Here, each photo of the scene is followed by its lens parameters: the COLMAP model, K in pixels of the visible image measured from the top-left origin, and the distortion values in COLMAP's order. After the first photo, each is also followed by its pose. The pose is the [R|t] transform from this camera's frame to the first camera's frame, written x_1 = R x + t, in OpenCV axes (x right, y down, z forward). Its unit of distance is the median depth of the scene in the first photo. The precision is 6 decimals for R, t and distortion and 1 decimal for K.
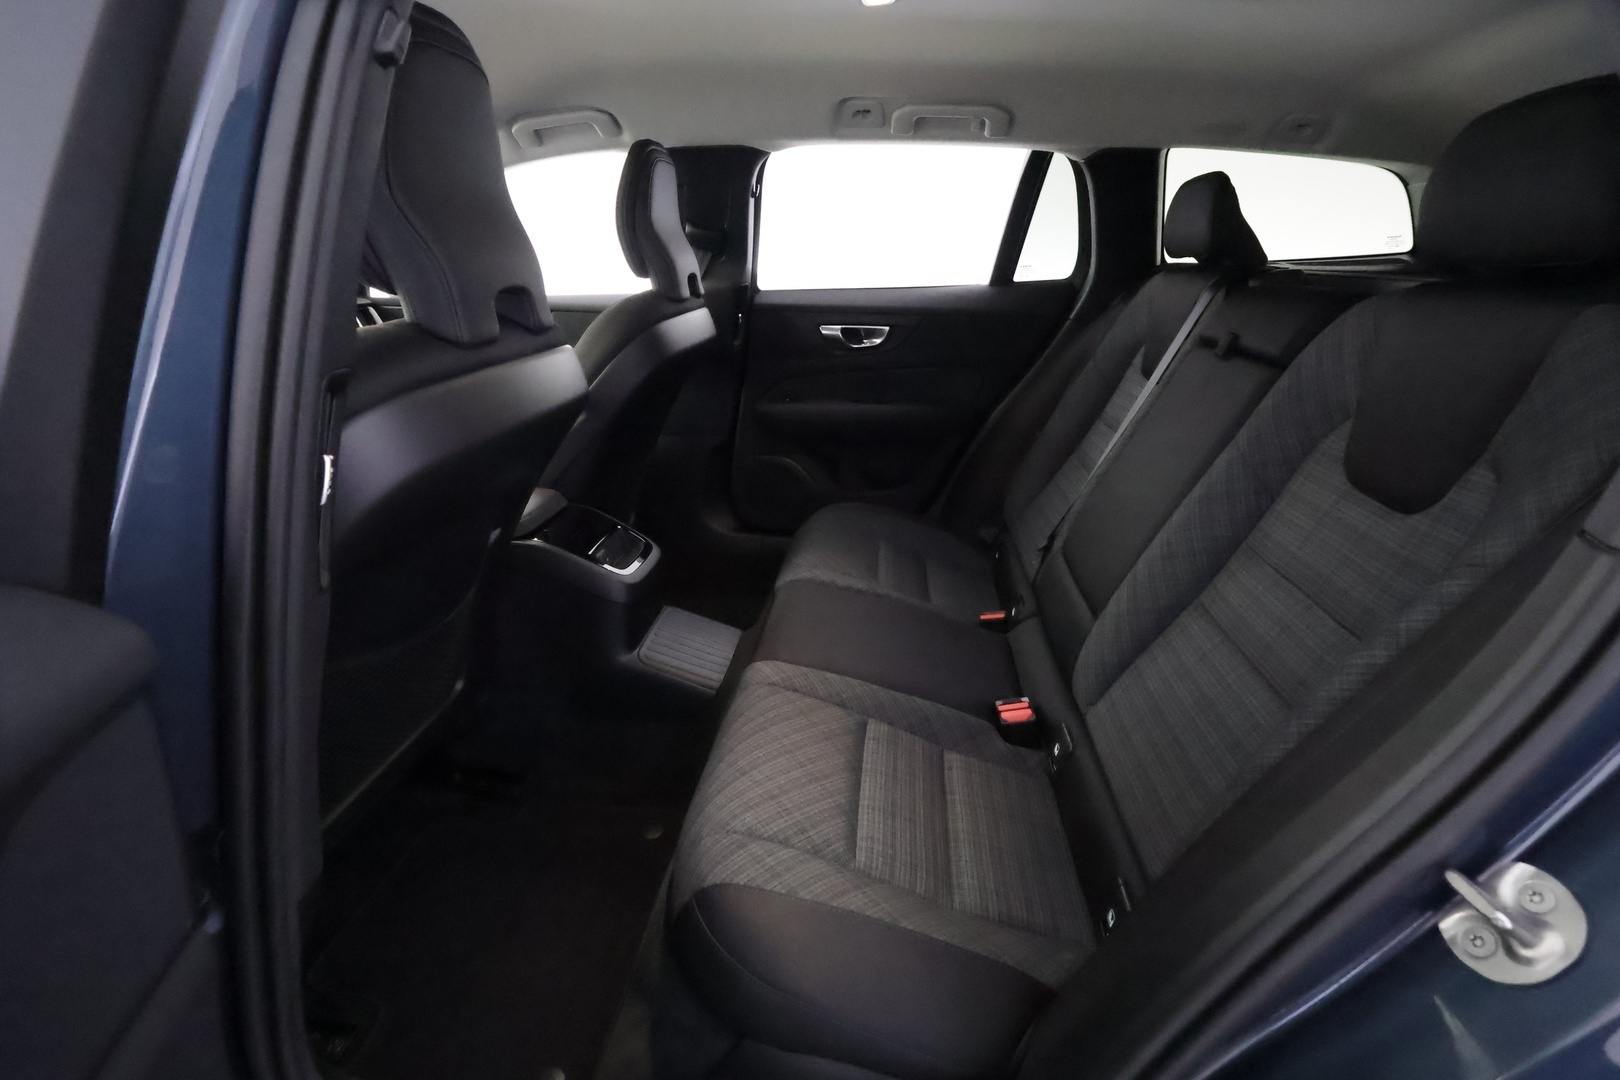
lens RADIAL K [[746.5, 0, 811.4], [0, 746.5, 546.0], [0, 0, 1]] dist [-0.006605, 0.000509]
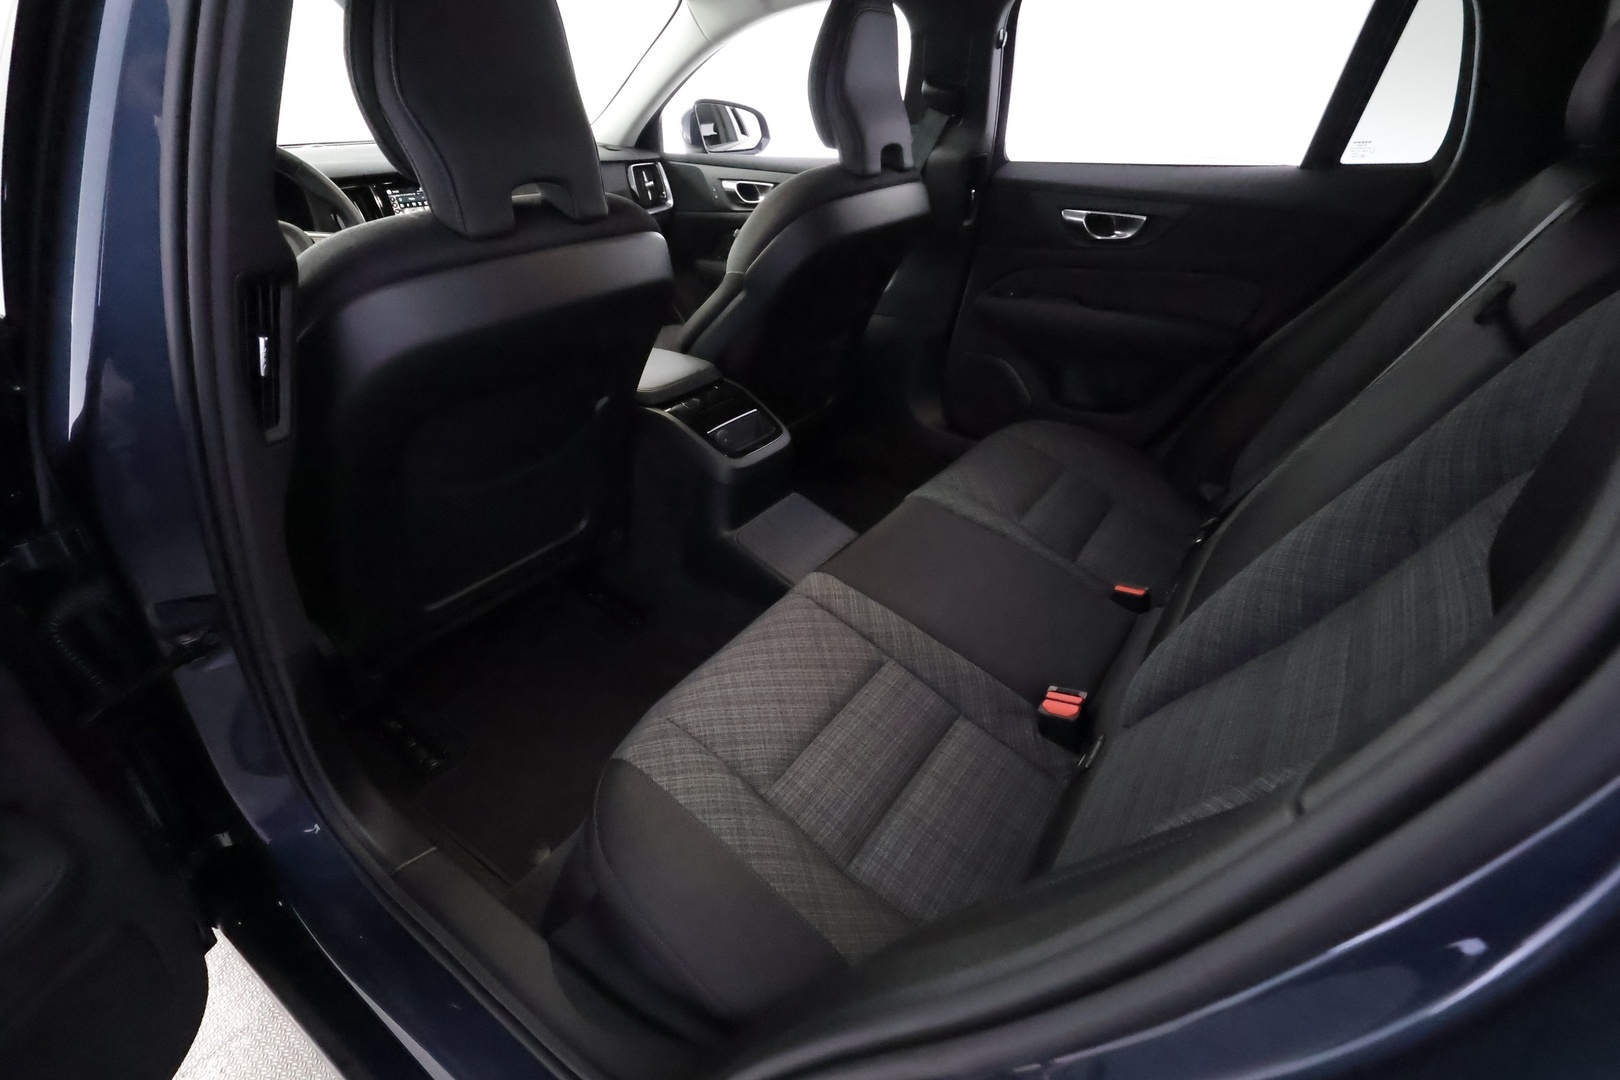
lens RADIAL K [[746.5, 0, 811.4], [0, 746.5, 546.0], [0, 0, 1]] dist [-0.006605, 0.000509]
pose [[0.880075, 0.246765, -0.405678, 0.231119], [-0.173739, 0.962459, 0.208535, -0.061174], [0.441908, -0.113045, 0.889909, 0.084150]]
